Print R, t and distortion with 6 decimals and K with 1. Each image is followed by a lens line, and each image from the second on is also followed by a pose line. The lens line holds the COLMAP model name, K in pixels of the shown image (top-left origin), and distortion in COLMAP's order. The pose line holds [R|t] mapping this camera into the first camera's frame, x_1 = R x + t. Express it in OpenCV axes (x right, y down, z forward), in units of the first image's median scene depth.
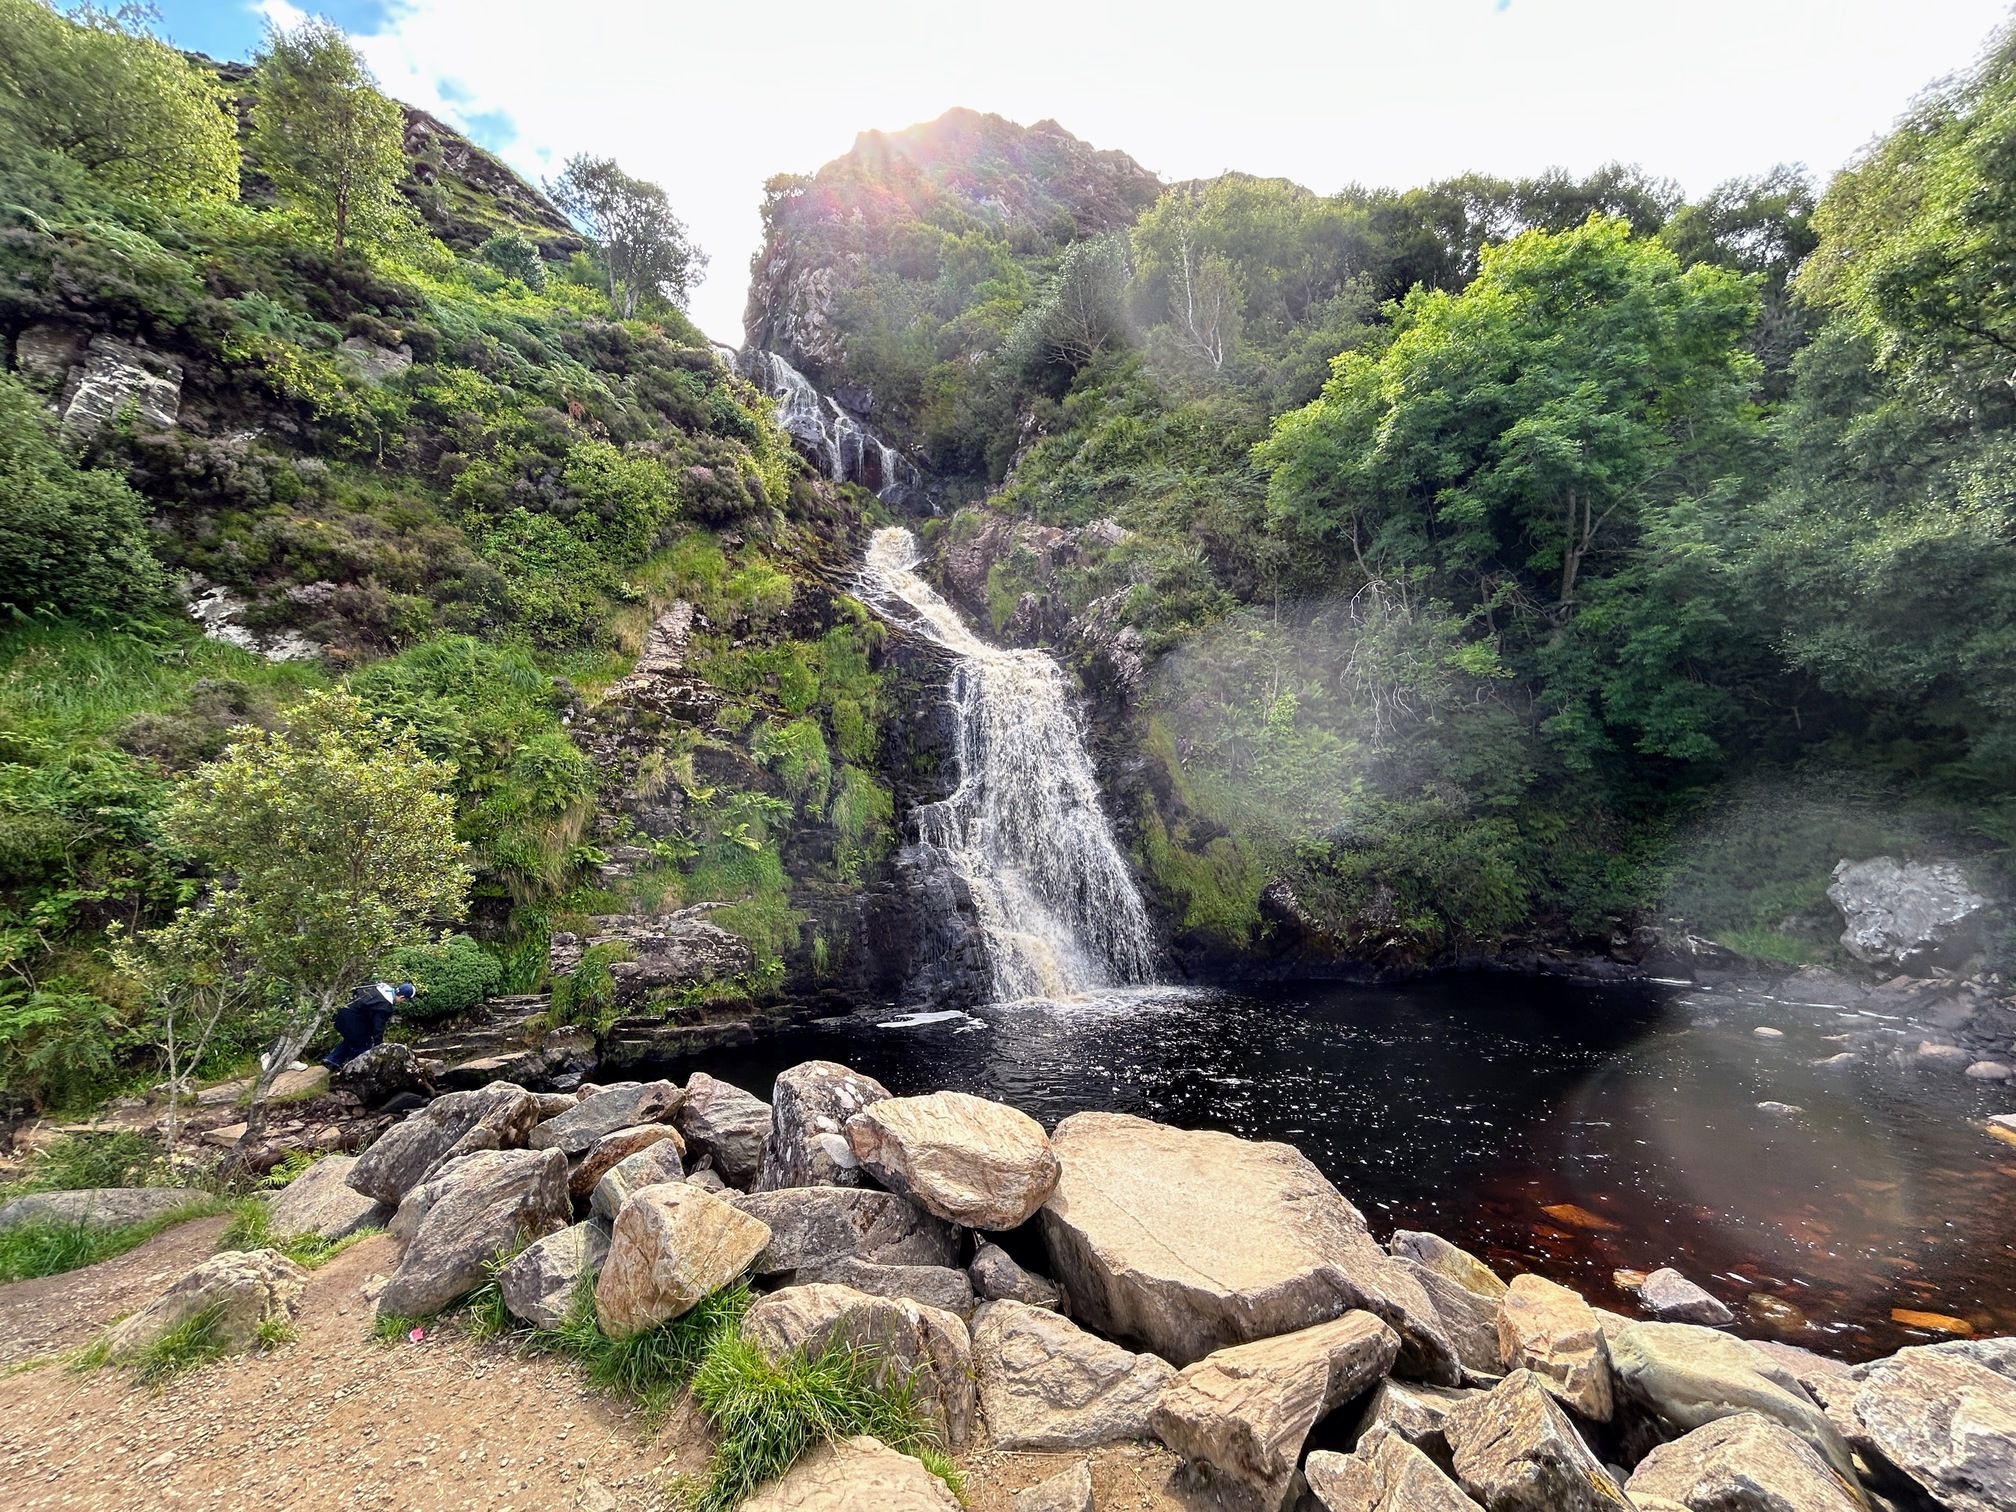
lens RADIAL K [[824.5, 0, 1008.0], [0, 824.5, 756.0], [0, 0, 1]] dist [-0.000839, -0.000022]
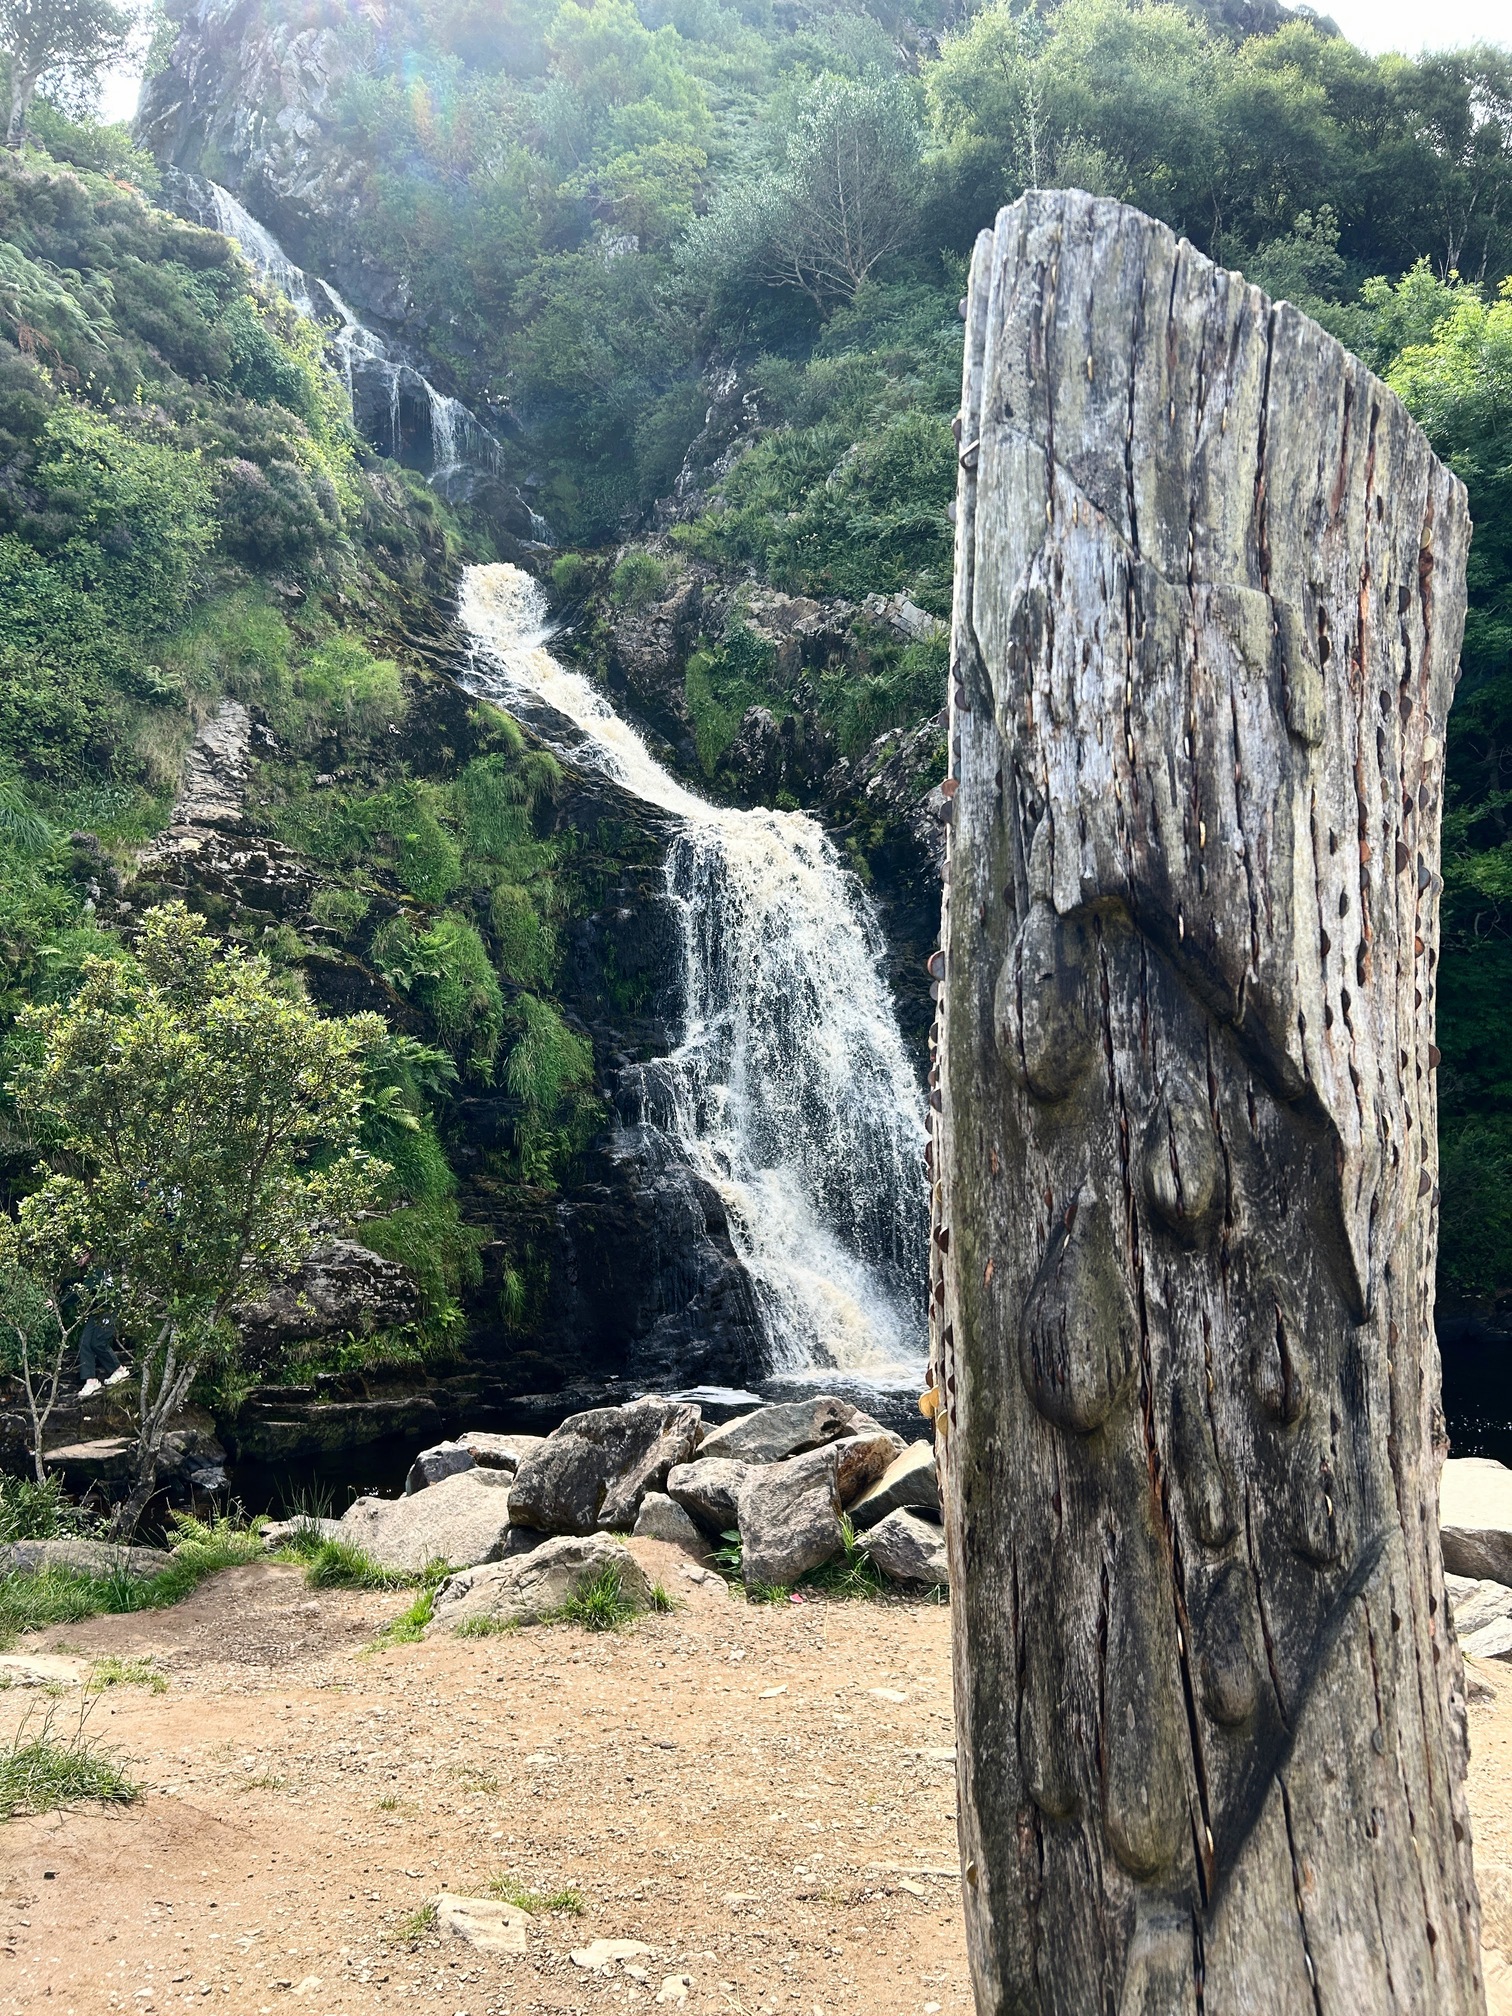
lens RADIAL K [[1526.7, 0, 756.0], [0, 1526.7, 1008.0], [0, 0, 1]] dist [0.081309, -0.097224]
pose [[0.990219, 0.040772, 0.133430, -0.157106], [-0.044917, 0.998592, 0.028205, -0.016631], [-0.132092, -0.033922, 0.990657, -0.138070]]
